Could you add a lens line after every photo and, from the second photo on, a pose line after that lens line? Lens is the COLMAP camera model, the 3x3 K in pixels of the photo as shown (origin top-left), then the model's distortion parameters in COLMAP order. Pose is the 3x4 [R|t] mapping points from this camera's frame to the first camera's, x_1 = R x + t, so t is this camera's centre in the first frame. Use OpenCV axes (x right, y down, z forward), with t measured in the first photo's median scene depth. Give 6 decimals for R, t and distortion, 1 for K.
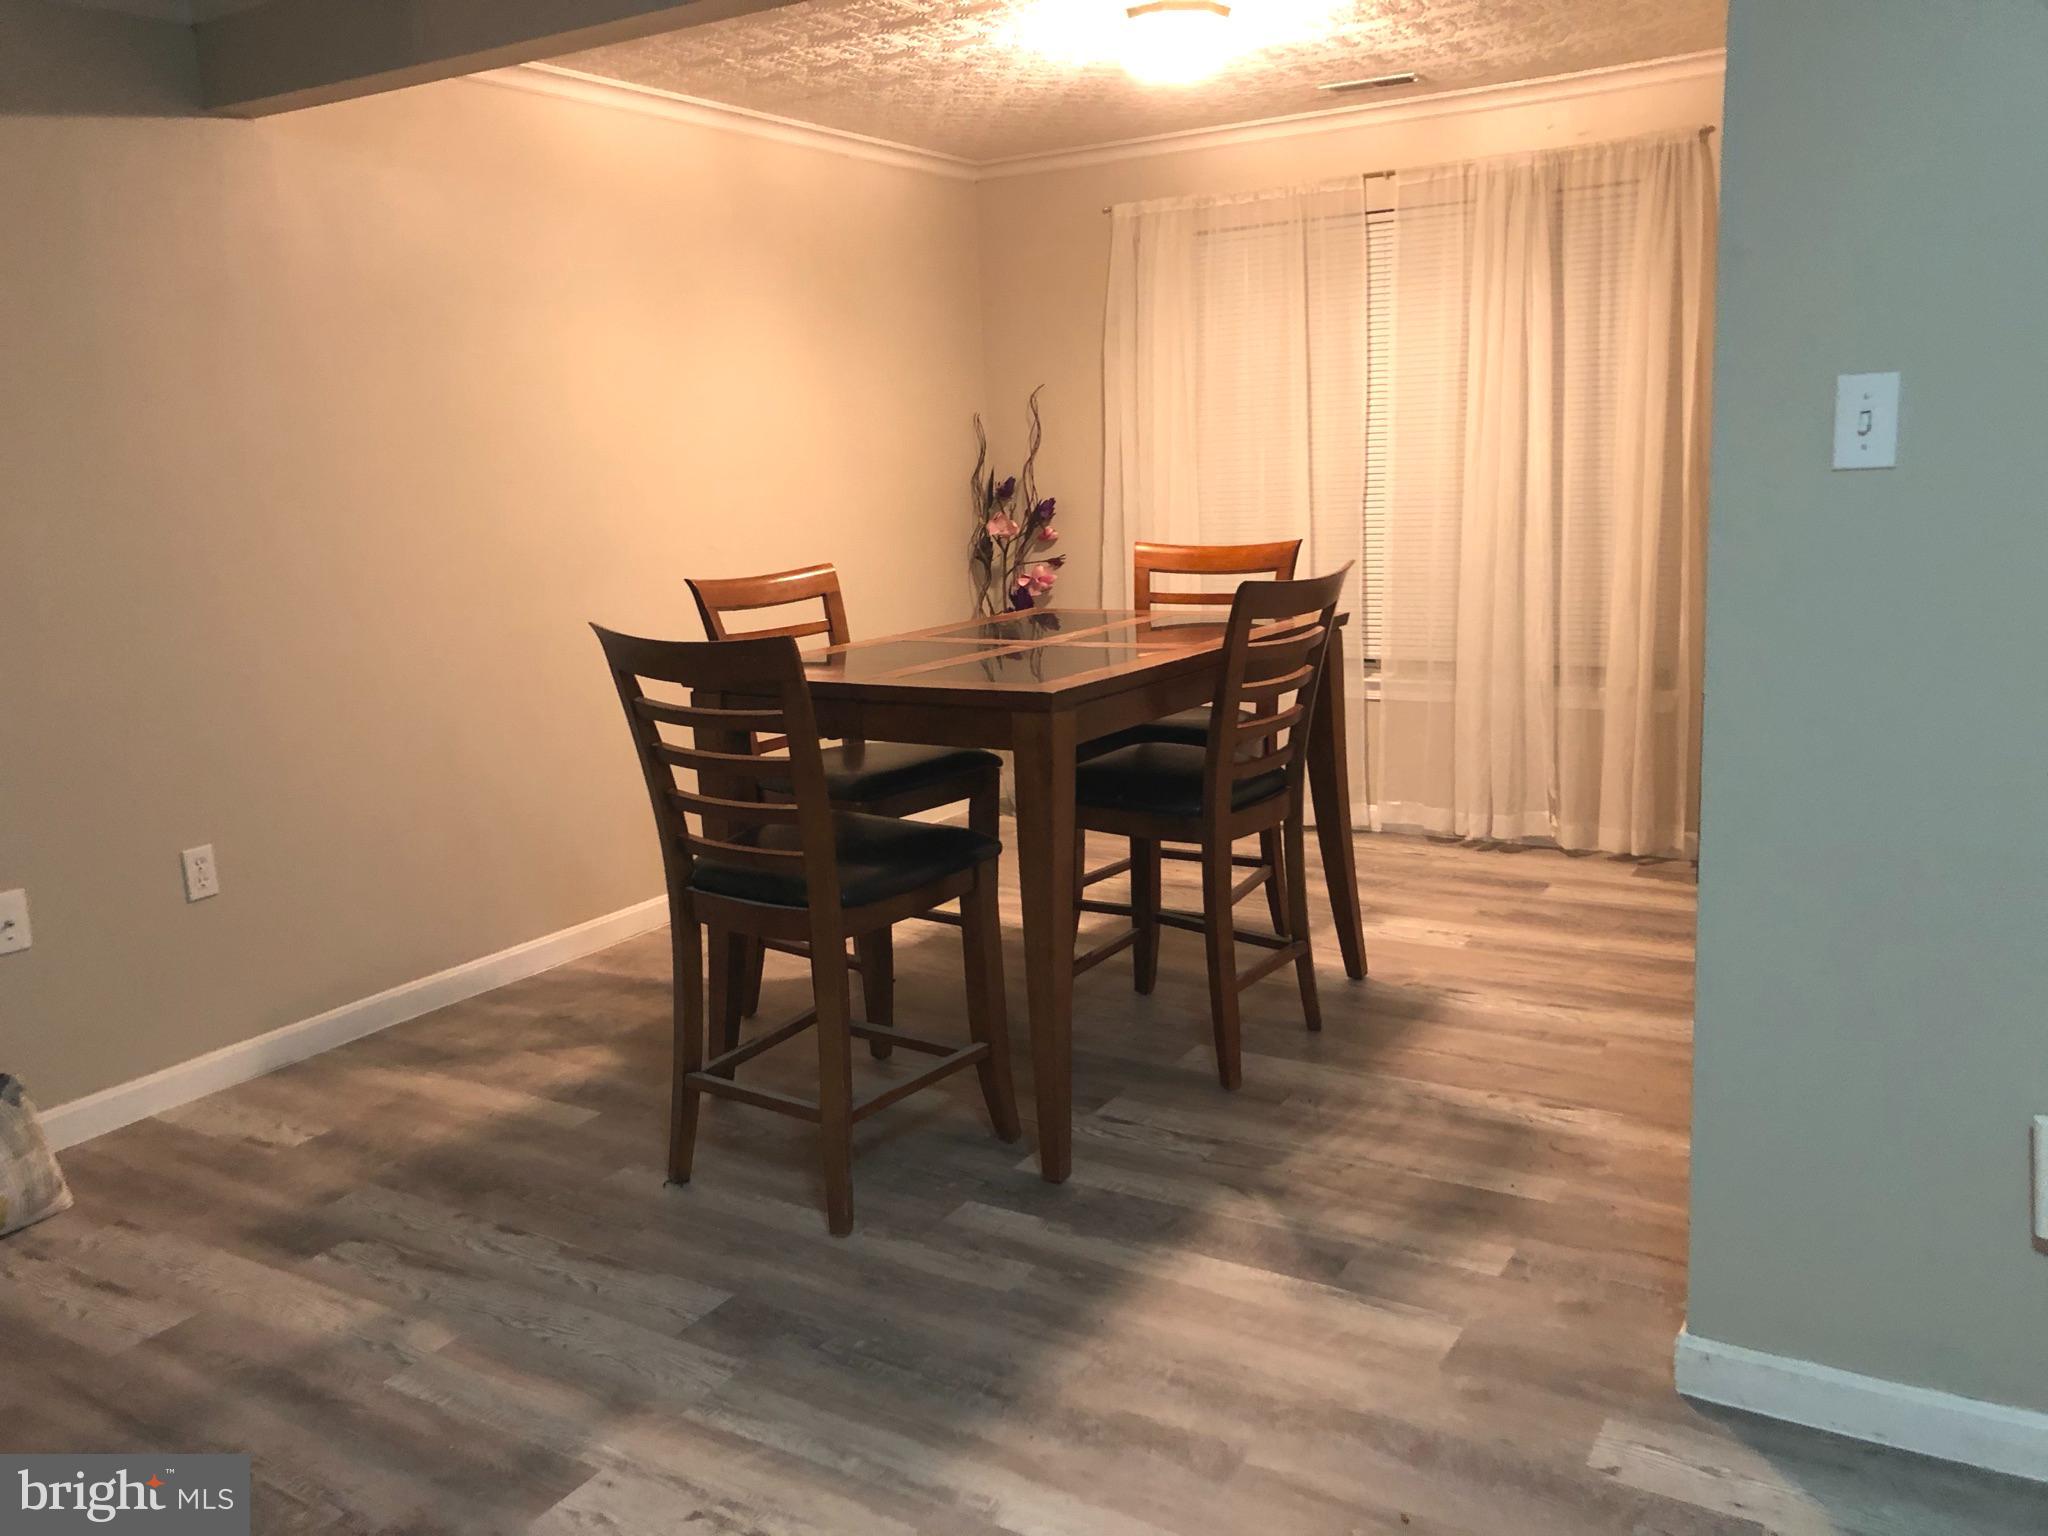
lens RADIAL K [[1675.2, 0, 1022.4], [0, 1675.2, 775.8], [0, 0, 1]] dist [0.036496, -0.053406]
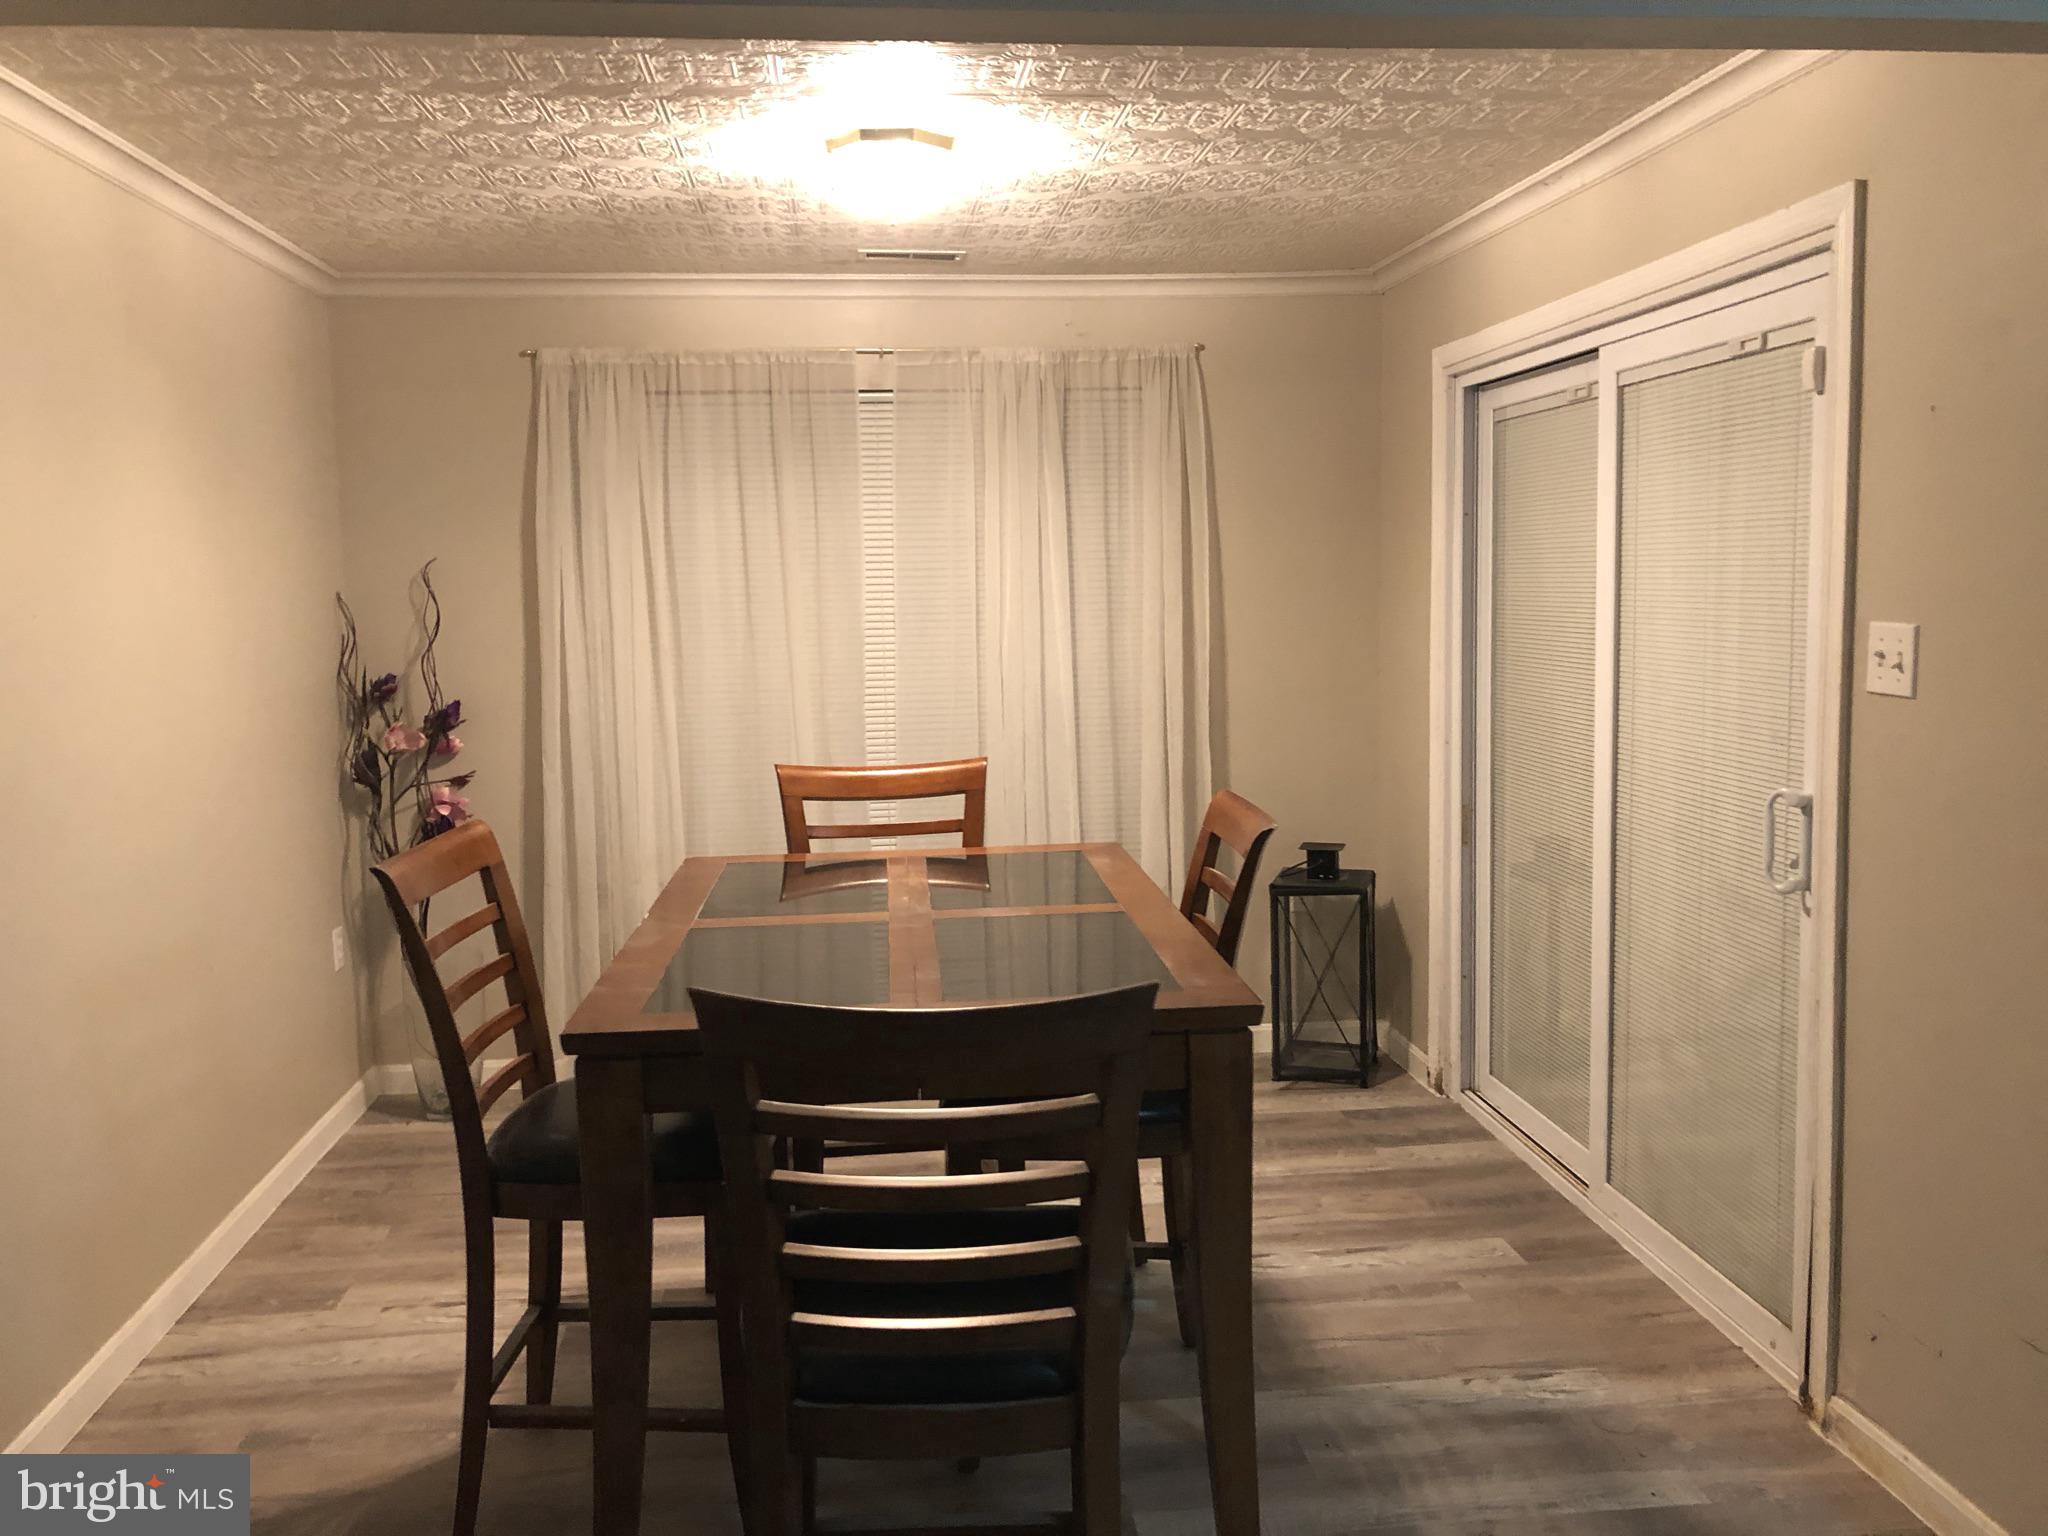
lens RADIAL K [[1675.2, 0, 1020.0], [0, 1675.2, 754.6], [0, 0, 1]] dist [0.036496, -0.053406]
pose [[0.796753, -0.035882, 0.603239, -0.304541], [0.100580, 0.992186, -0.073828, -0.068261], [-0.595876, 0.119496, 0.794136, 0.270957]]
